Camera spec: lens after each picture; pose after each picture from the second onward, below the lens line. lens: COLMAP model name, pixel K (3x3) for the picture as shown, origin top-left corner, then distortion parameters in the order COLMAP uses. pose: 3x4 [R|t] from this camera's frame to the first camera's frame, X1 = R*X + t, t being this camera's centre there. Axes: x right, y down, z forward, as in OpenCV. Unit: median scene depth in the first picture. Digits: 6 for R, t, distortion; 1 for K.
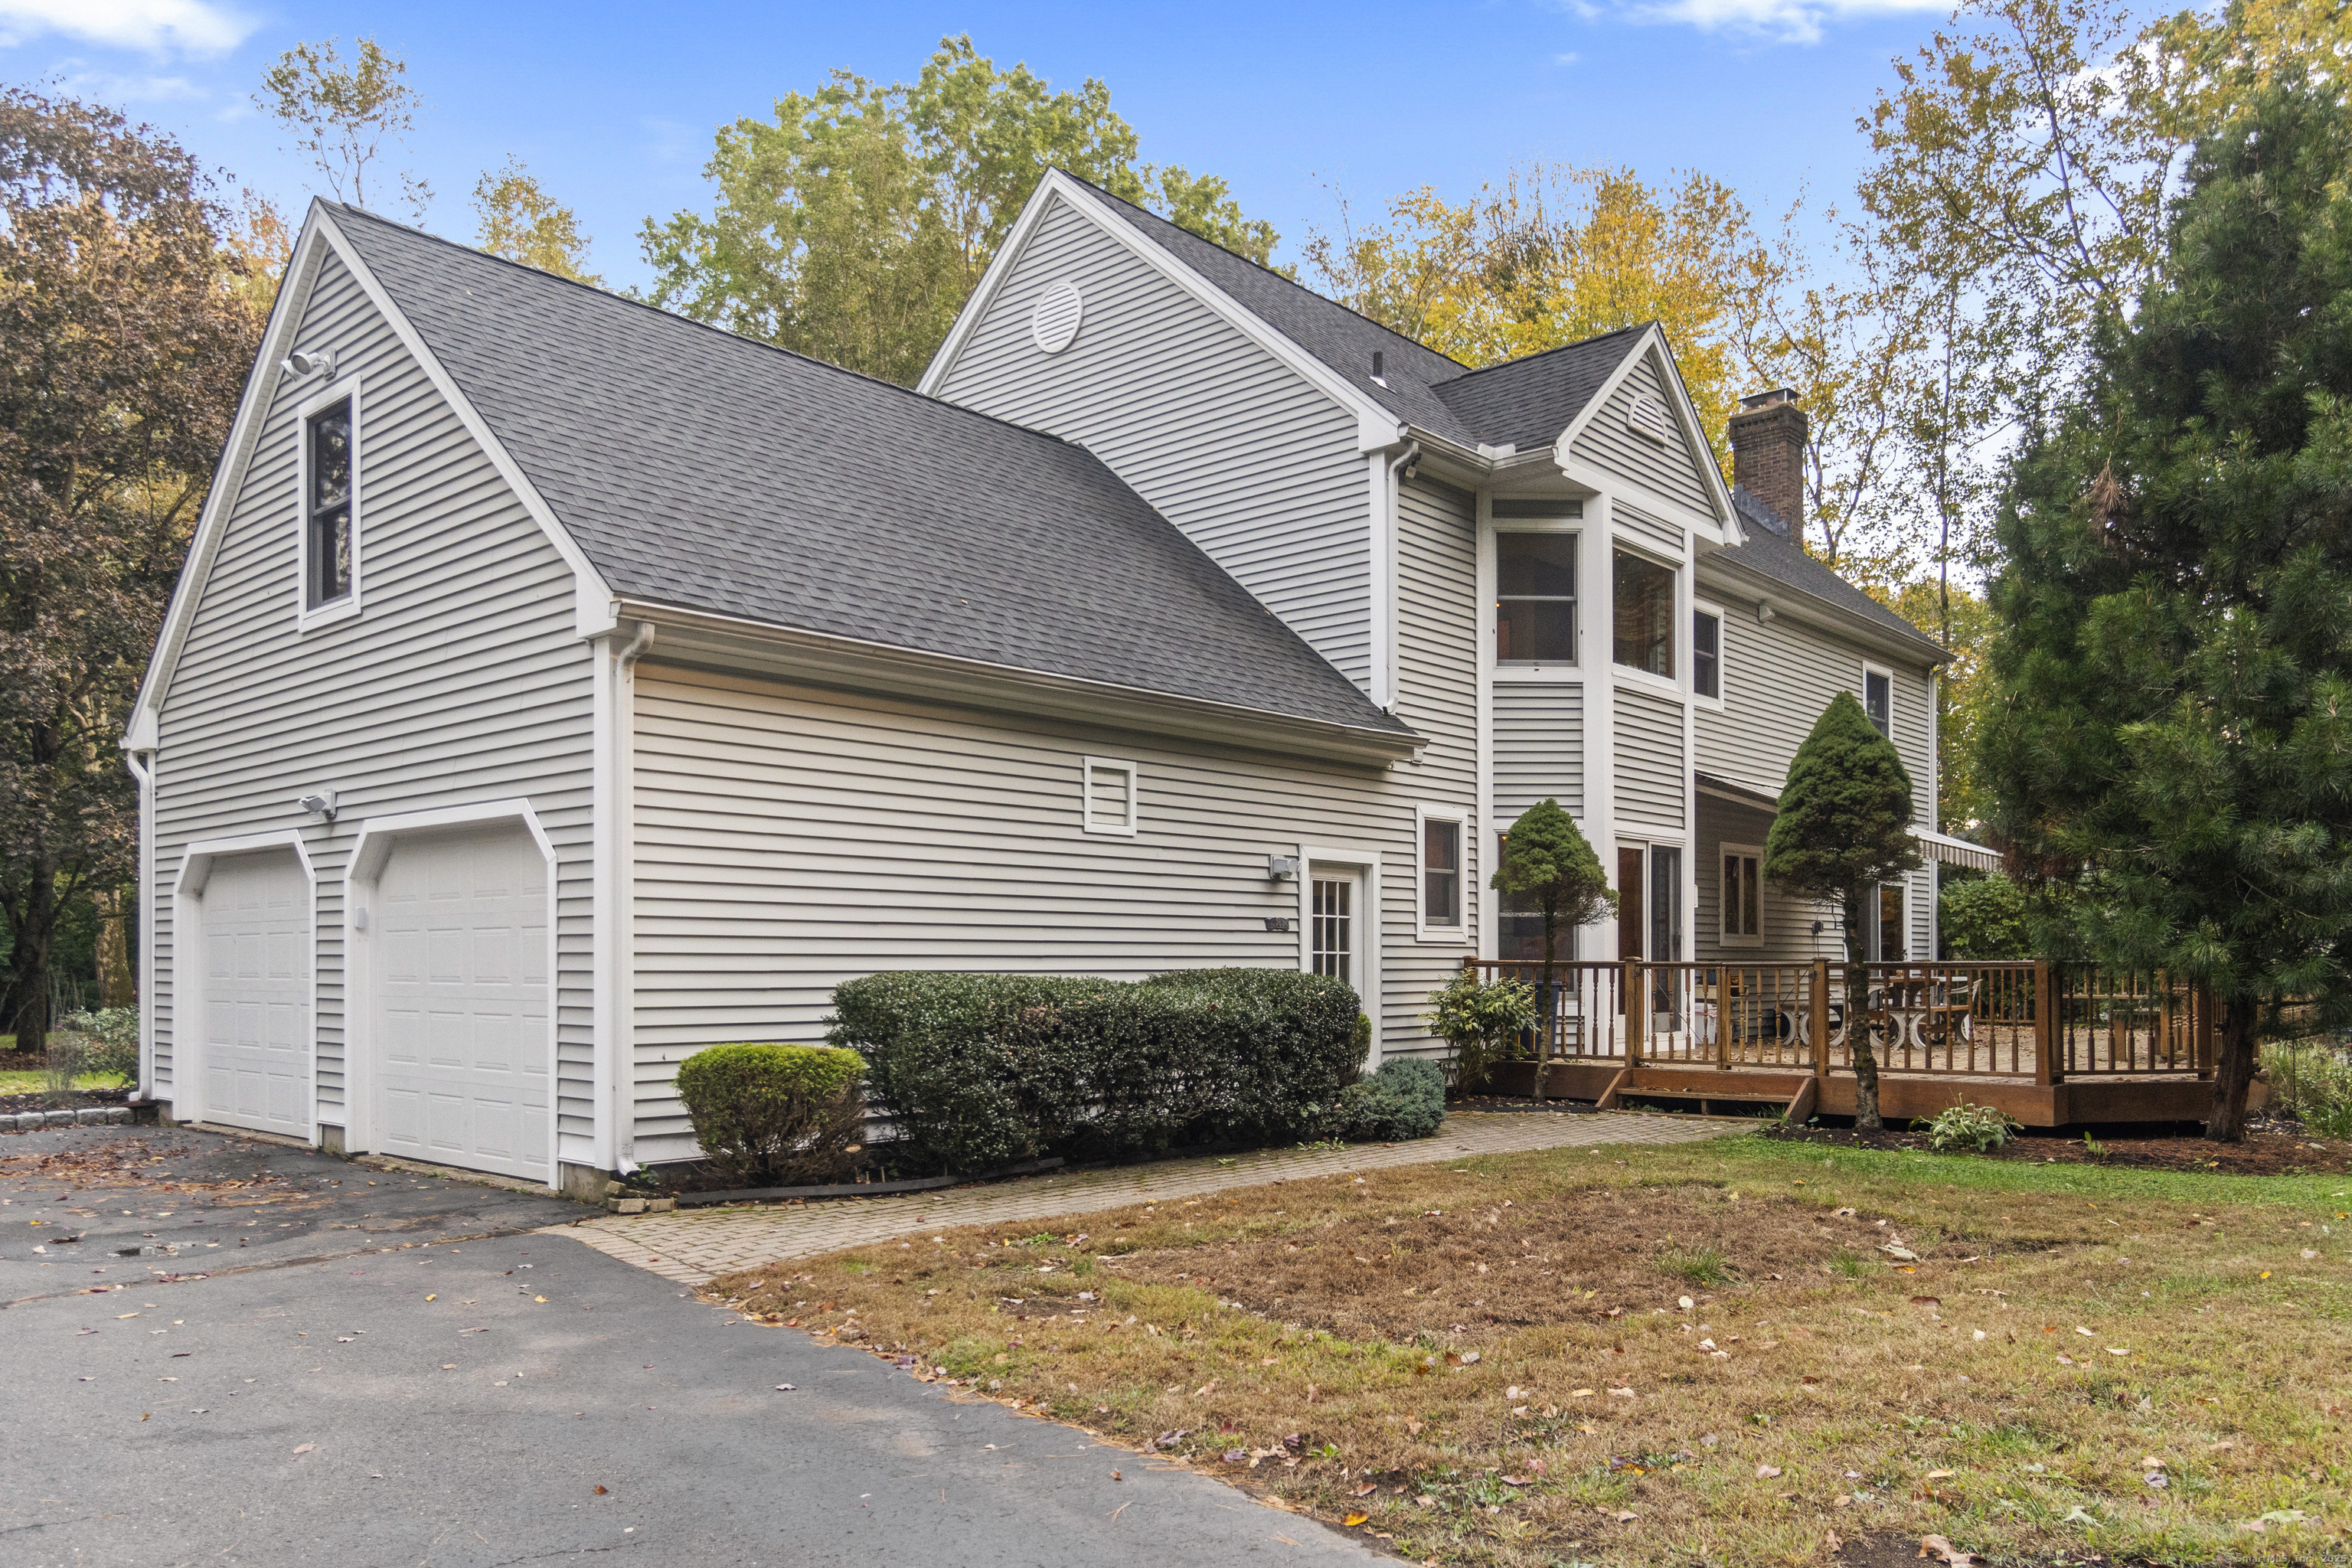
lens RADIAL K [[1735.2, 0, 1146.1], [0, 1735.2, 946.5], [0, 0, 1]] dist [-0.015062, -0.007132]
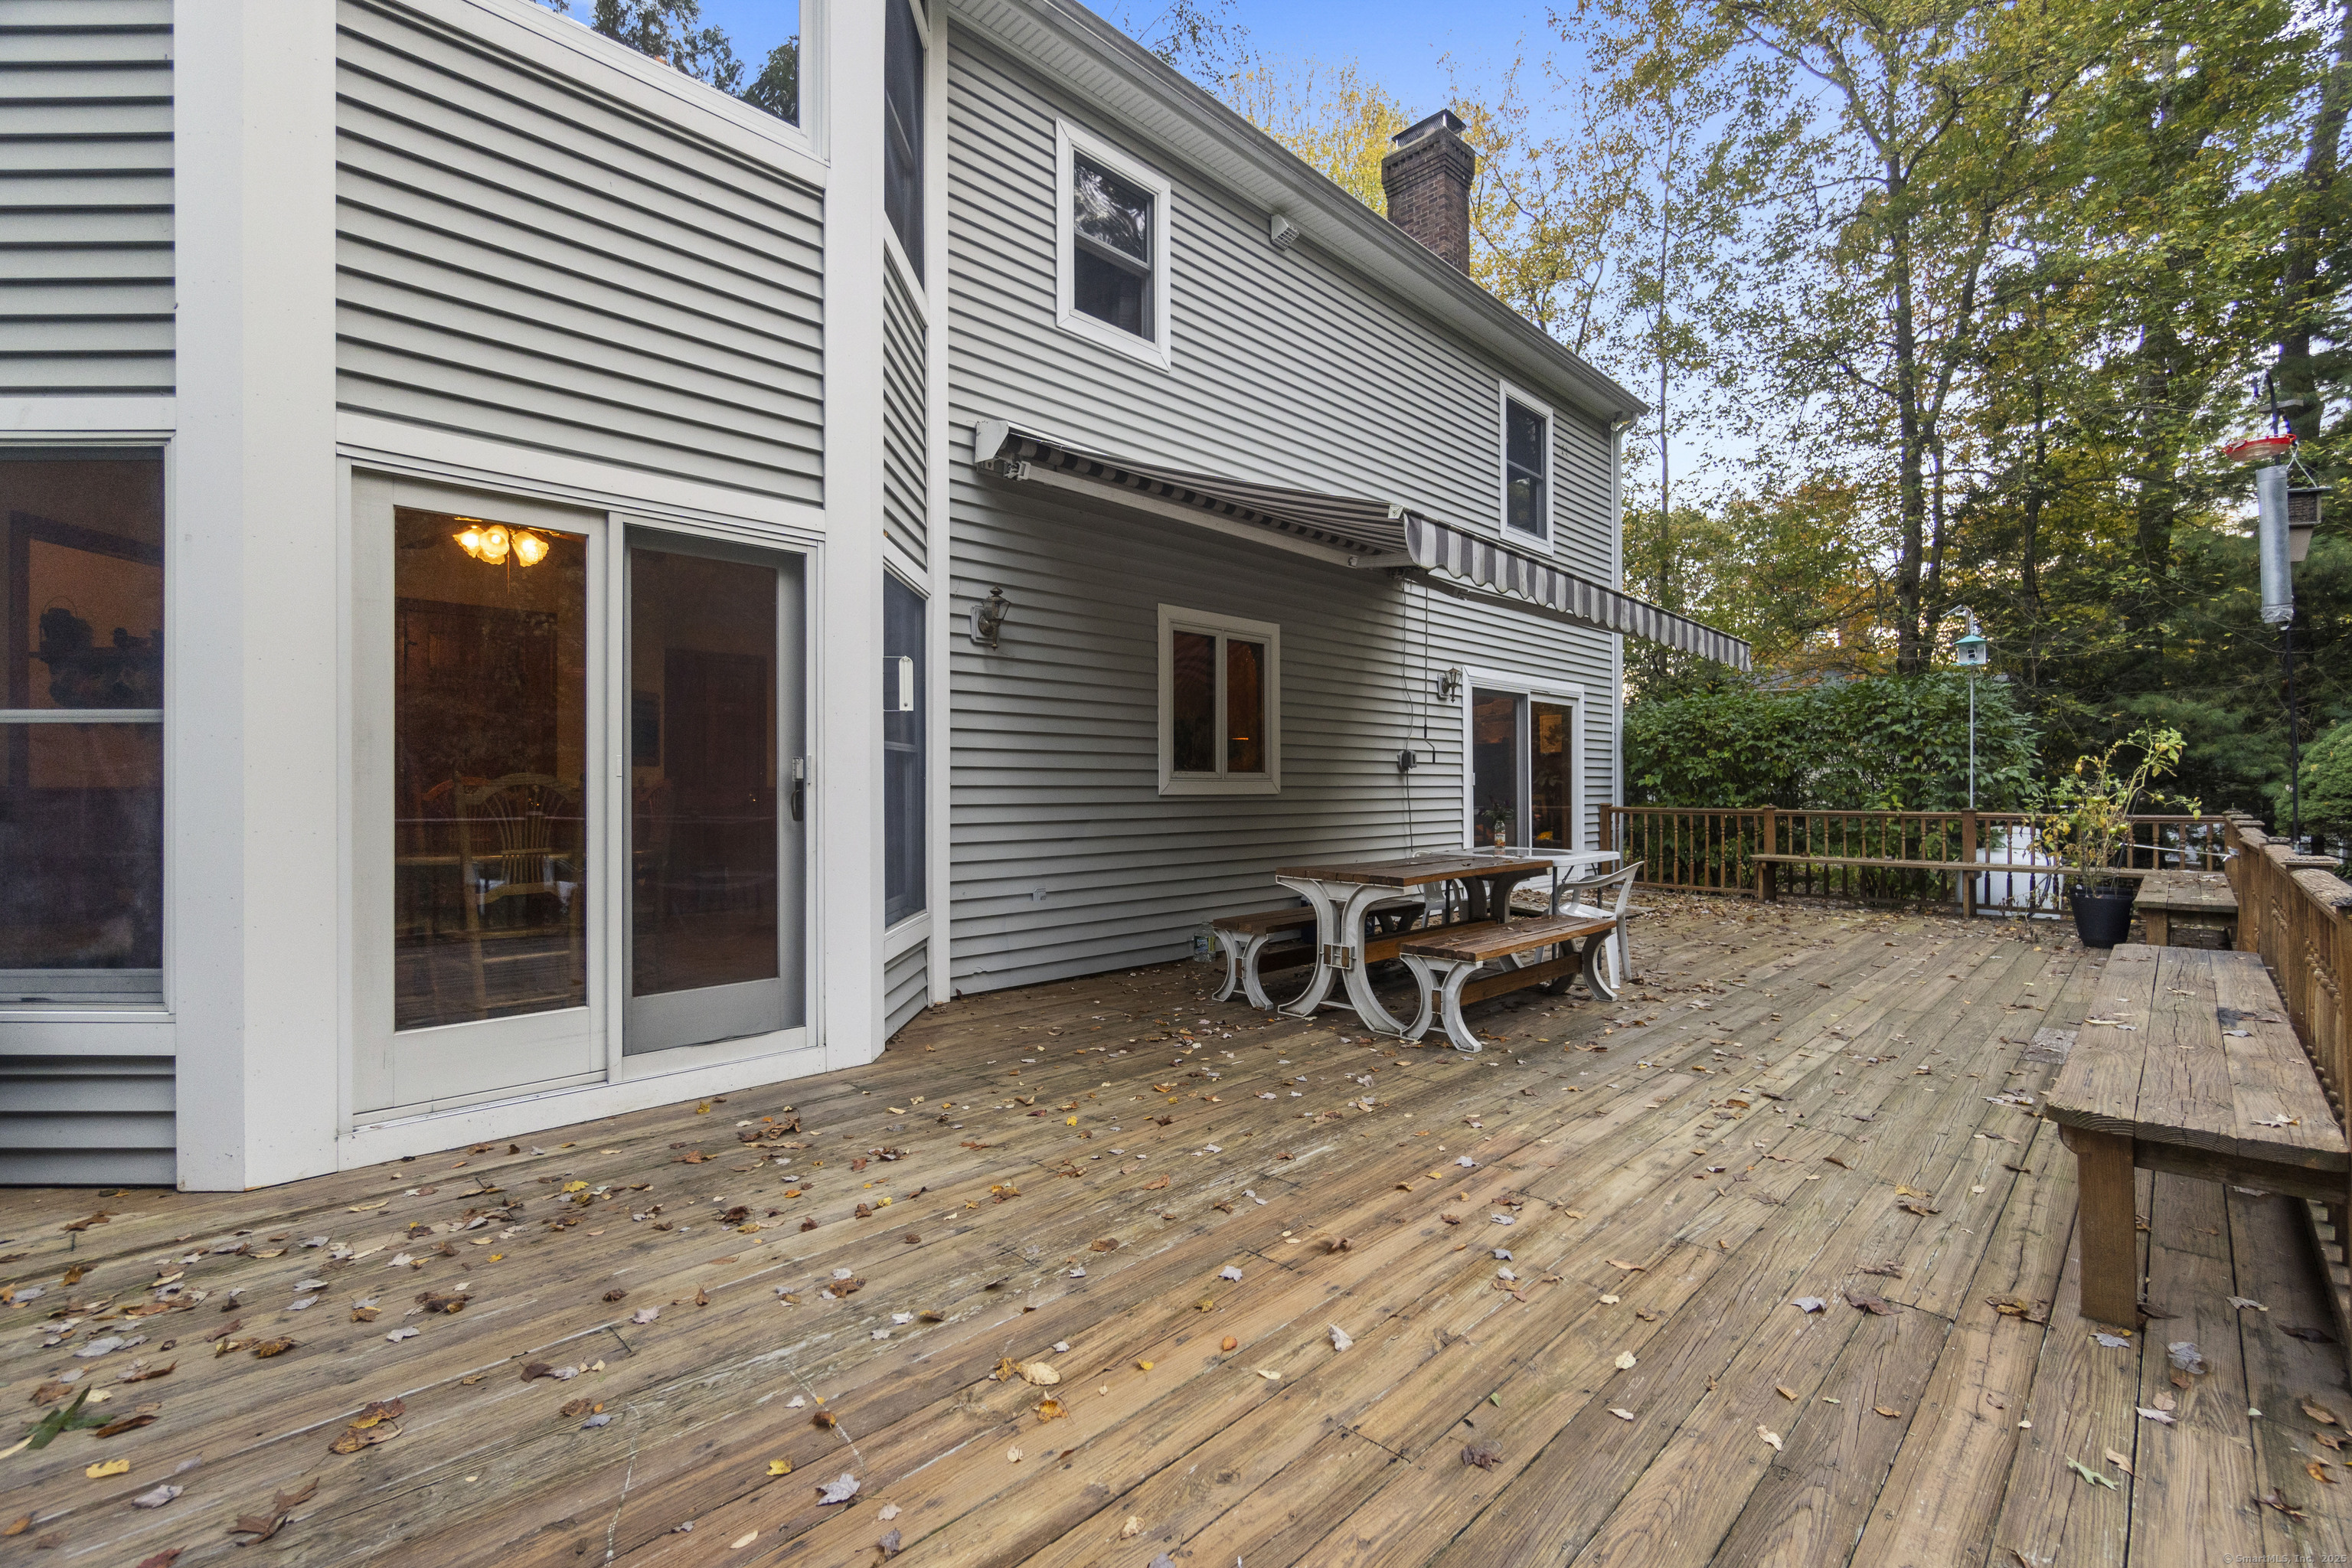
lens RADIAL K [[963.7, 0, 1180.4], [0, 963.7, 785.2], [0, 0, 1]] dist [-0.000627, -0.000060]
pose [[0.998335, -0.001321, -0.057666, 0.298216], [0.002008, 0.999928, 0.011868, -0.006038], [0.057646, -0.011964, 0.998265, 0.583420]]
